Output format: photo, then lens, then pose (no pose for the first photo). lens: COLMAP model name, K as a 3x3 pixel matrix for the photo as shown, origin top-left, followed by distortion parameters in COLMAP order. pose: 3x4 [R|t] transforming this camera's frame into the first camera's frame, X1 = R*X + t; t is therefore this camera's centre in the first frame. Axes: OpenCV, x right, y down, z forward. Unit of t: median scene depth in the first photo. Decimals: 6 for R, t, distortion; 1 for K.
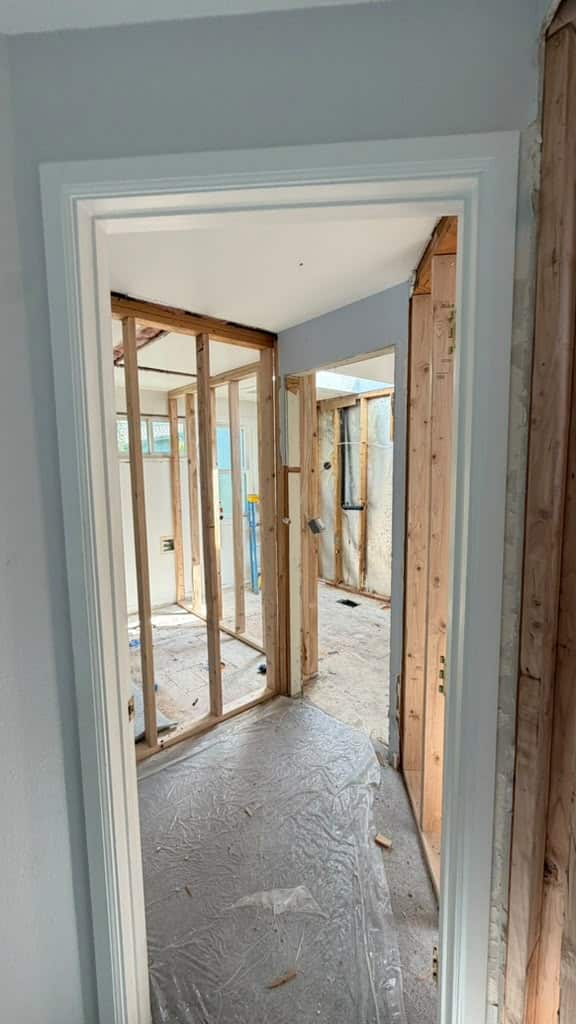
lens RADIAL K [[411.4, 0, 281.7], [0, 411.4, 512.5], [0, 0, 1]] dist [-0.000064, 0.000408]
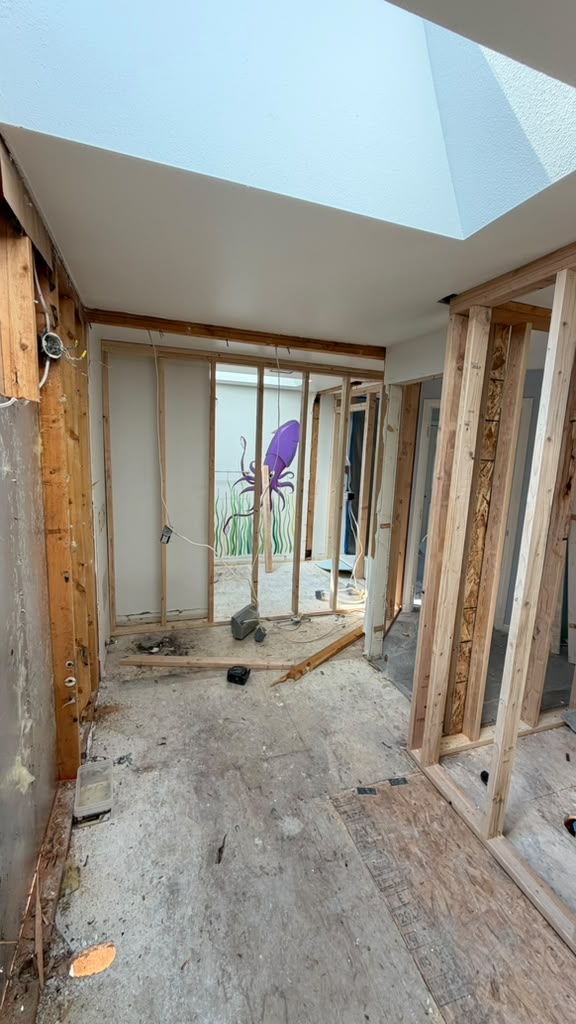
lens RADIAL K [[411.4, 0, 287.5], [0, 411.4, 510.5], [0, 0, 1]] dist [-0.000064, 0.000408]
pose [[-0.934642, -0.079134, 0.346674, 0.049204], [0.011908, 0.967411, 0.252932, -0.163984], [-0.355391, 0.240528, -0.903240, 1.235121]]
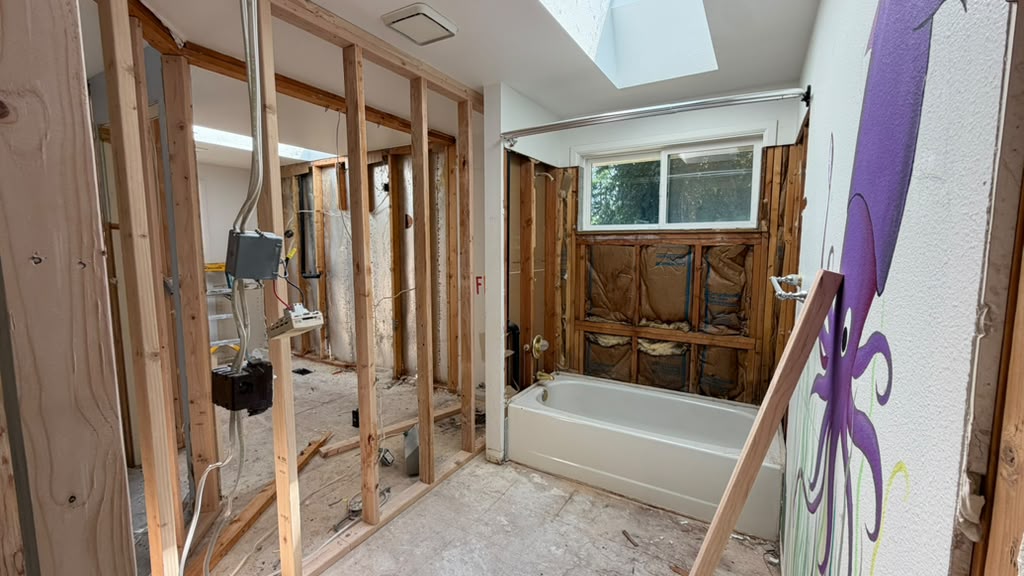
lens RADIAL K [[411.4, 0, 516.5], [0, 411.4, 289.9], [0, 0, 1]] dist [-0.000064, 0.000408]
pose [[0.940874, -0.022150, 0.338031, 0.358734], [0.023762, 0.999717, -0.000633, 0.040709], [-0.337922, 0.008628, 0.941135, -0.126359]]
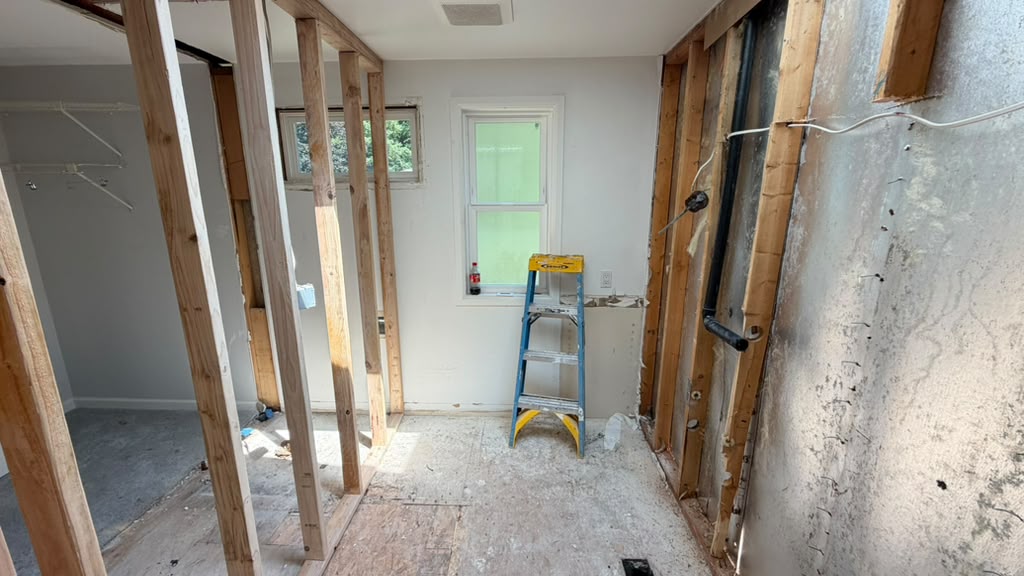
lens RADIAL K [[411.4, 0, 510.2], [0, 411.4, 286.8], [0, 0, 1]] dist [-0.000064, 0.000408]
pose [[0.736184, 0.164852, -0.656397, 0.304788], [-0.080521, 0.984326, 0.156902, -0.102331], [0.671974, -0.062655, 0.737919, 0.757718]]
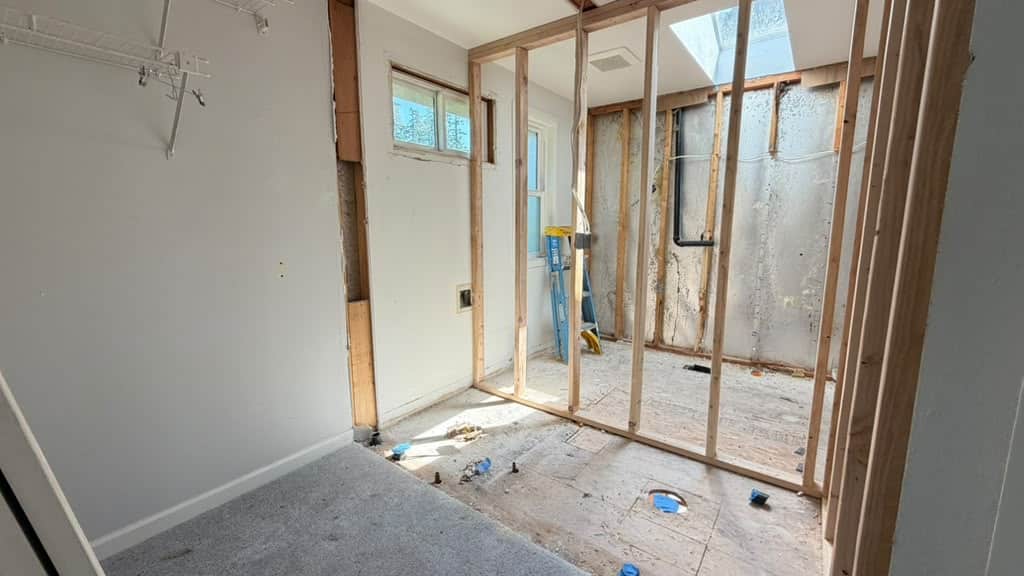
lens RADIAL K [[411.4, 0, 502.1], [0, 411.4, 293.2], [0, 0, 1]] dist [-0.000064, 0.000408]
pose [[0.974673, -0.022591, 0.222491, -0.404740], [0.010096, 0.998315, 0.057140, 0.038380], [-0.223407, -0.053447, 0.973259, 0.403037]]
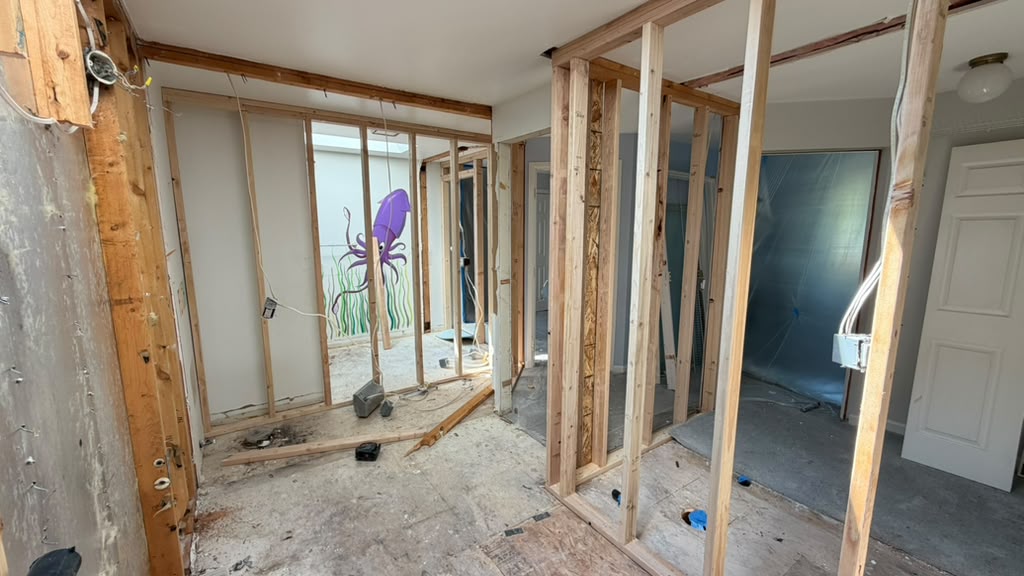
lens RADIAL K [[411.4, 0, 508.8], [0, 411.4, 289.7], [0, 0, 1]] dist [-0.000064, 0.000408]
pose [[-0.996211, 0.003322, 0.086909, 0.066588], [0.025604, 0.966191, 0.256554, -0.128868], [-0.083118, 0.257807, -0.962615, 1.245946]]
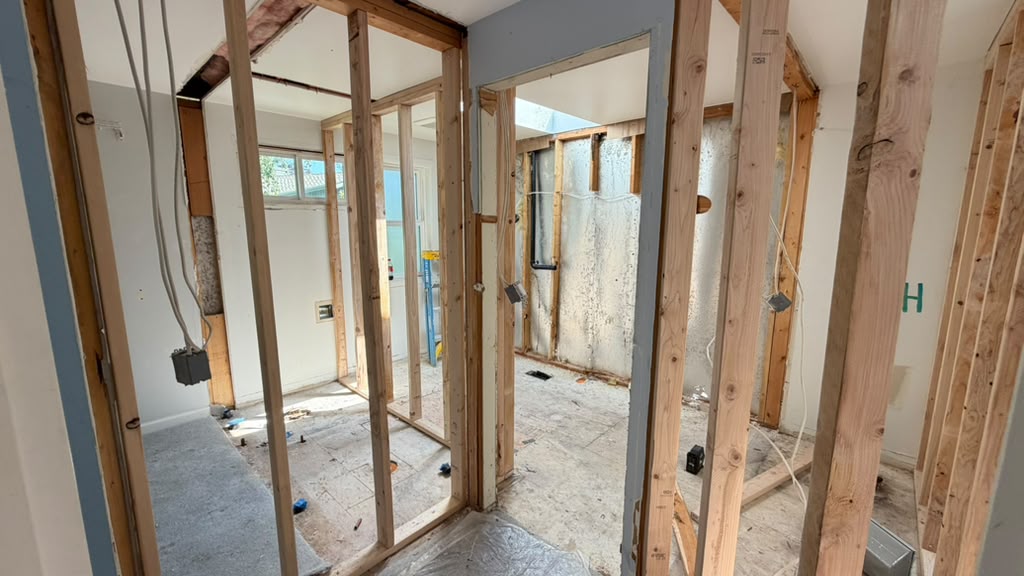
lens RADIAL K [[411.4, 0, 503.1], [0, 411.4, 291.6], [0, 0, 1]] dist [-0.000064, 0.000408]
pose [[0.993248, -0.002499, 0.115984, -0.020322], [-0.003983, 0.998444, 0.055626, -0.009143], [-0.115943, -0.055712, 0.991692, 0.159469]]
